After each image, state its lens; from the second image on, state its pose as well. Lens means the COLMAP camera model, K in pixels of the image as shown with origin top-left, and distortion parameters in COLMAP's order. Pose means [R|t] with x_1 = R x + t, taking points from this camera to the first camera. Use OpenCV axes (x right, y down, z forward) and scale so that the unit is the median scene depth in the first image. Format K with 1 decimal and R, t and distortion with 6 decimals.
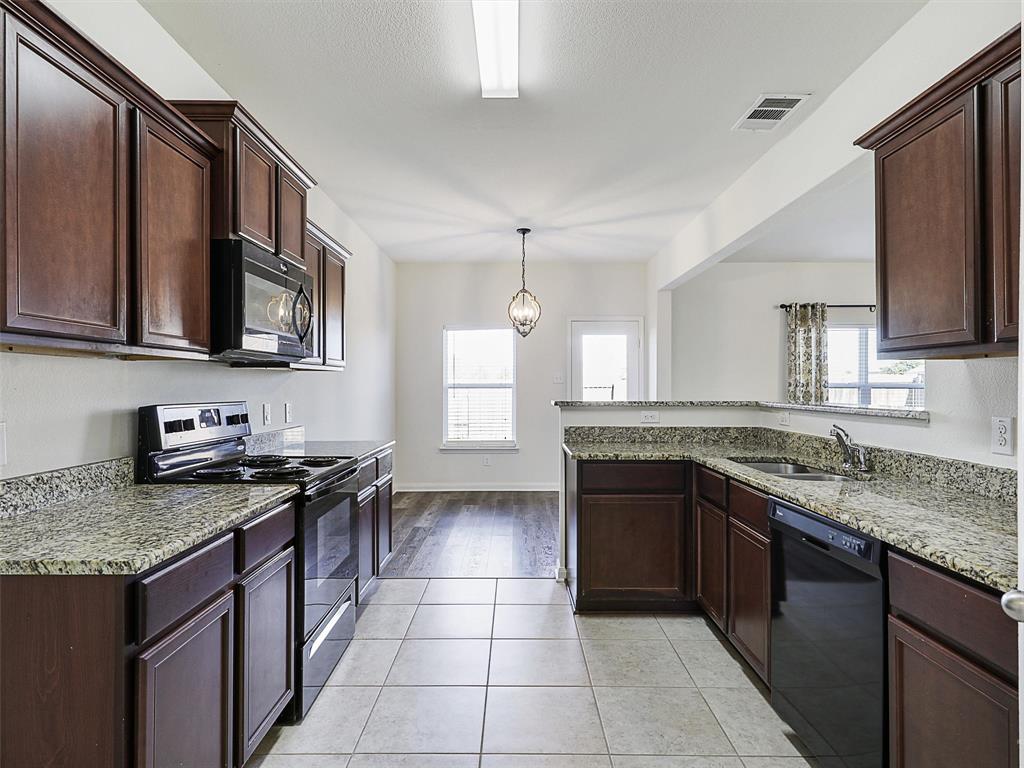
lens RADIAL K [[677.1, 0, 512.1], [0, 677.1, 383.5], [0, 0, 1]] dist [0.001236, 0.000172]
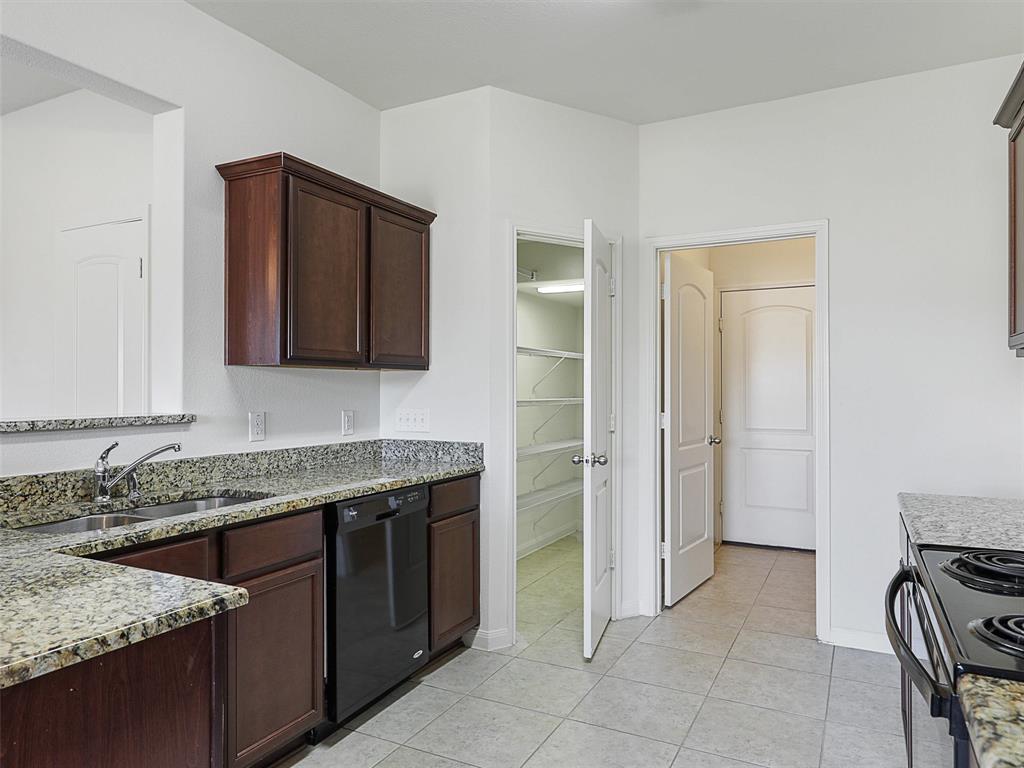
lens RADIAL K [[677.1, 0, 511.5], [0, 677.1, 382.2], [0, 0, 1]] dist [0.001236, 0.000172]
pose [[-0.890152, 0.000638, 0.455663, -0.261588], [-0.002561, 0.999976, -0.006402, -0.000211], [-0.455656, -0.006866, -0.890129, 1.702918]]
